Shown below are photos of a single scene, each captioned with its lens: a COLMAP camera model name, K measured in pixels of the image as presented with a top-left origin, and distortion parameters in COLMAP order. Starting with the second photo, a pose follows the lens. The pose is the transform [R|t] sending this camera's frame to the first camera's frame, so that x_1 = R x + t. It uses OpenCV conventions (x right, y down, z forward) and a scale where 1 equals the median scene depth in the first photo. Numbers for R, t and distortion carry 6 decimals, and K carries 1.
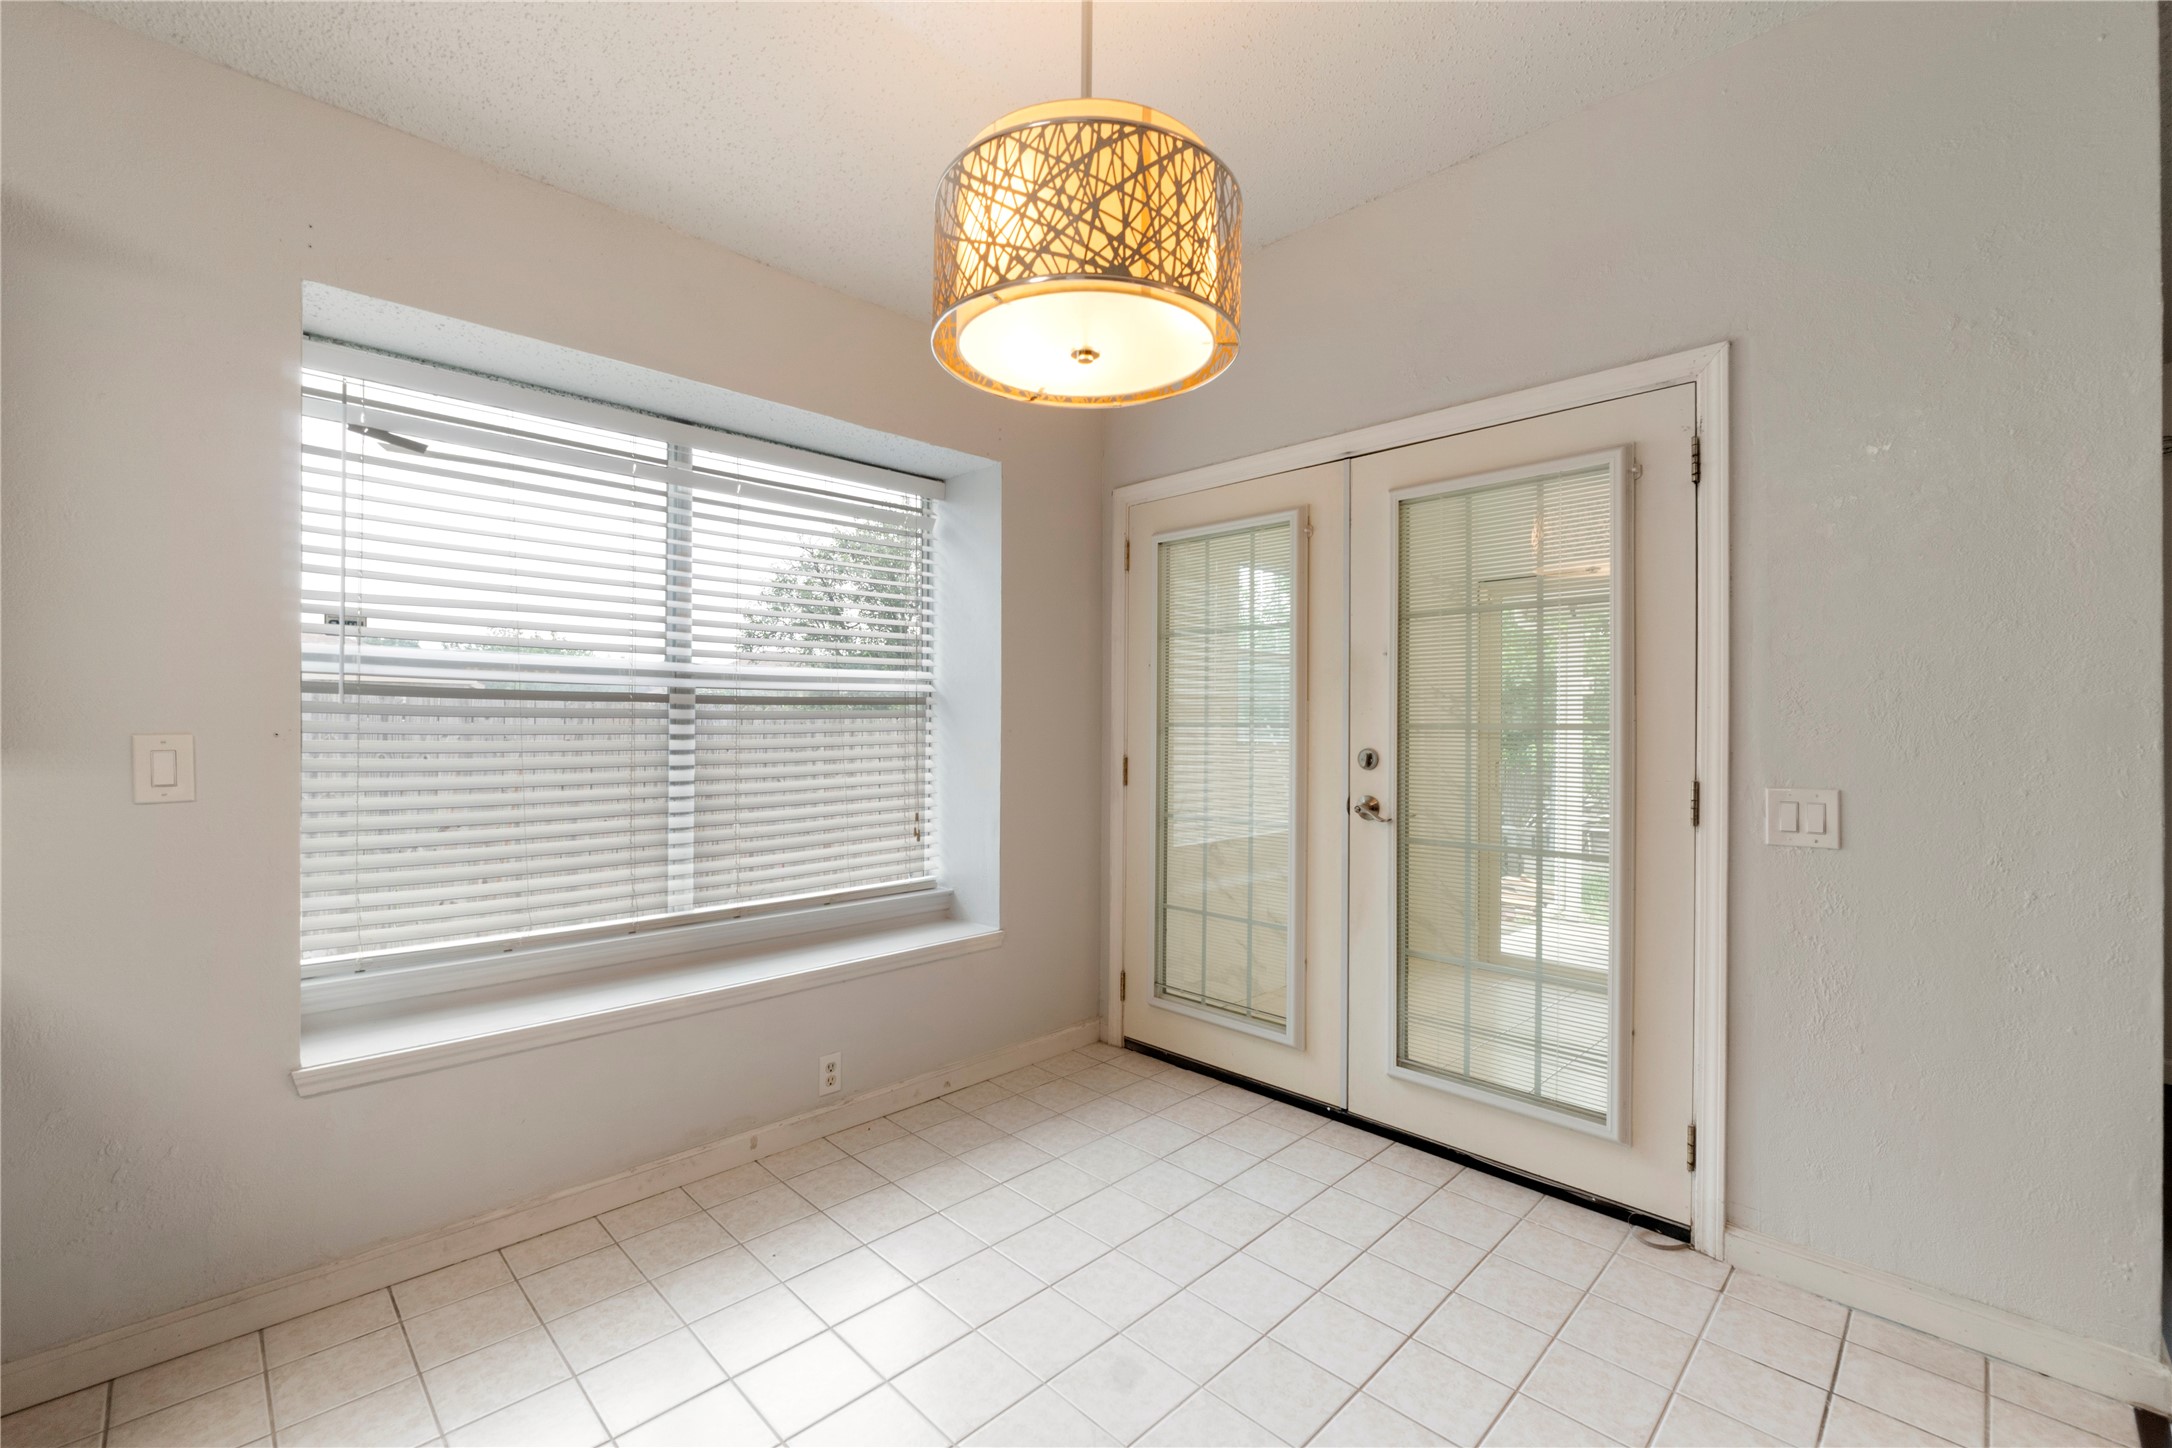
lens RADIAL K [[923.2, 0, 1084.2], [0, 923.2, 732.8], [0, 0, 1]] dist [0.008265, -0.000143]
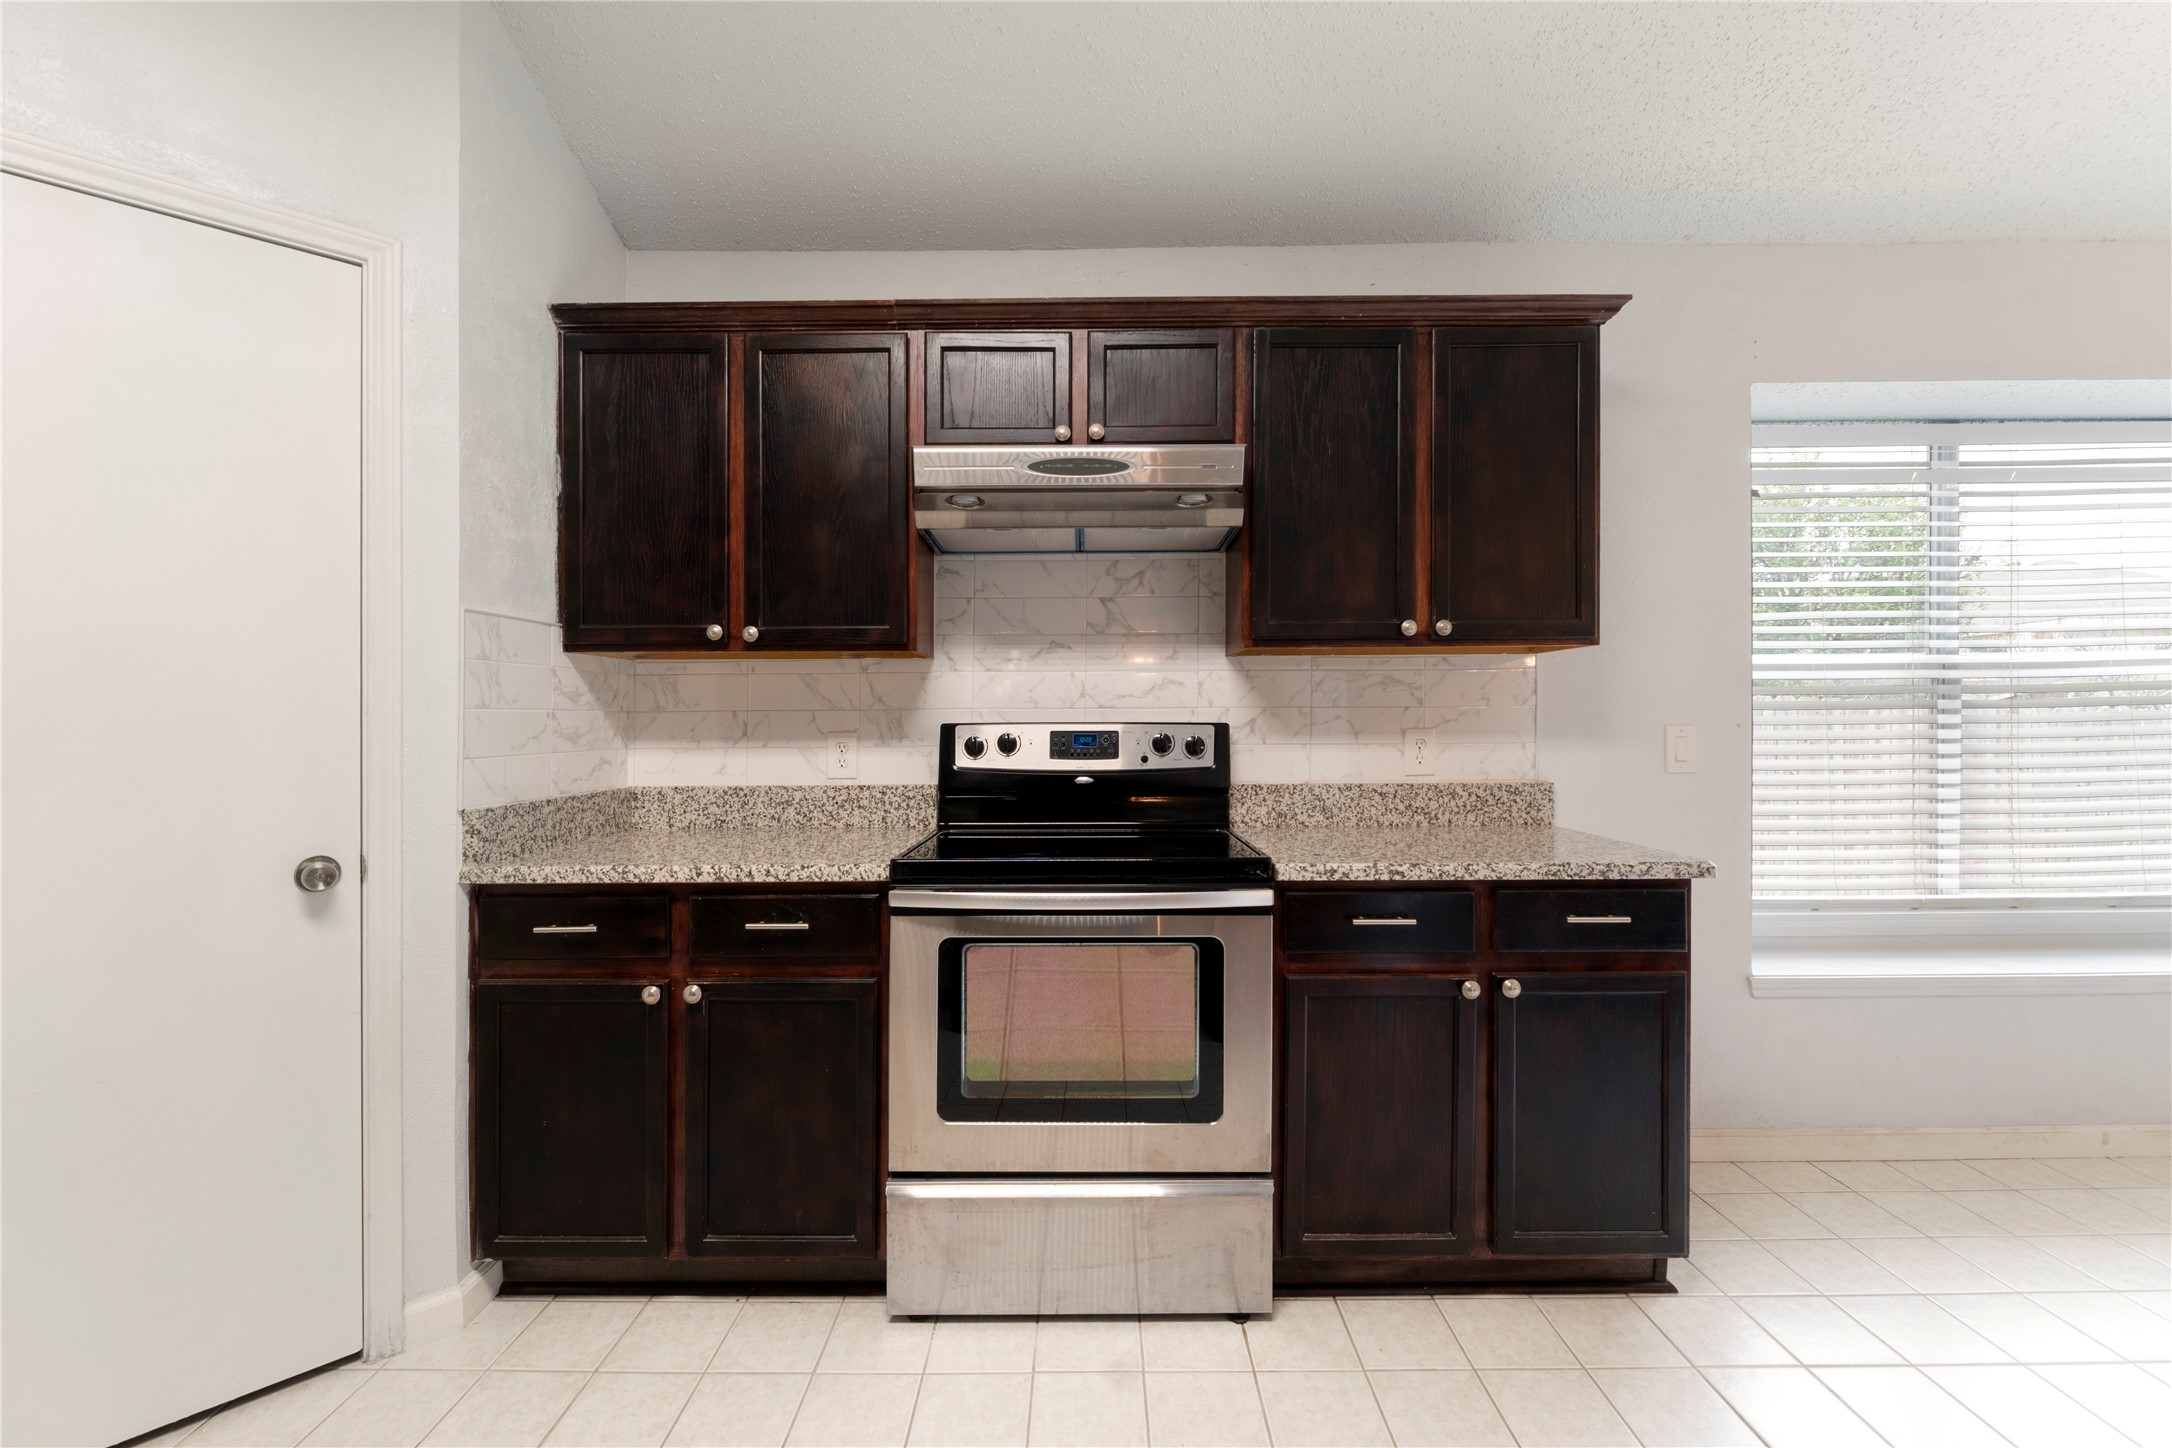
lens RADIAL K [[914.0, 0, 1086.0], [0, 914.0, 724.0], [0, 0, 1]] dist [-0.006784, -0.000552]
pose [[0.712644, -0.005123, -0.701508, -0.404751], [0.002872, 0.999986, -0.004385, 0.003662], [0.701520, 0.001110, 0.712649, -0.395542]]
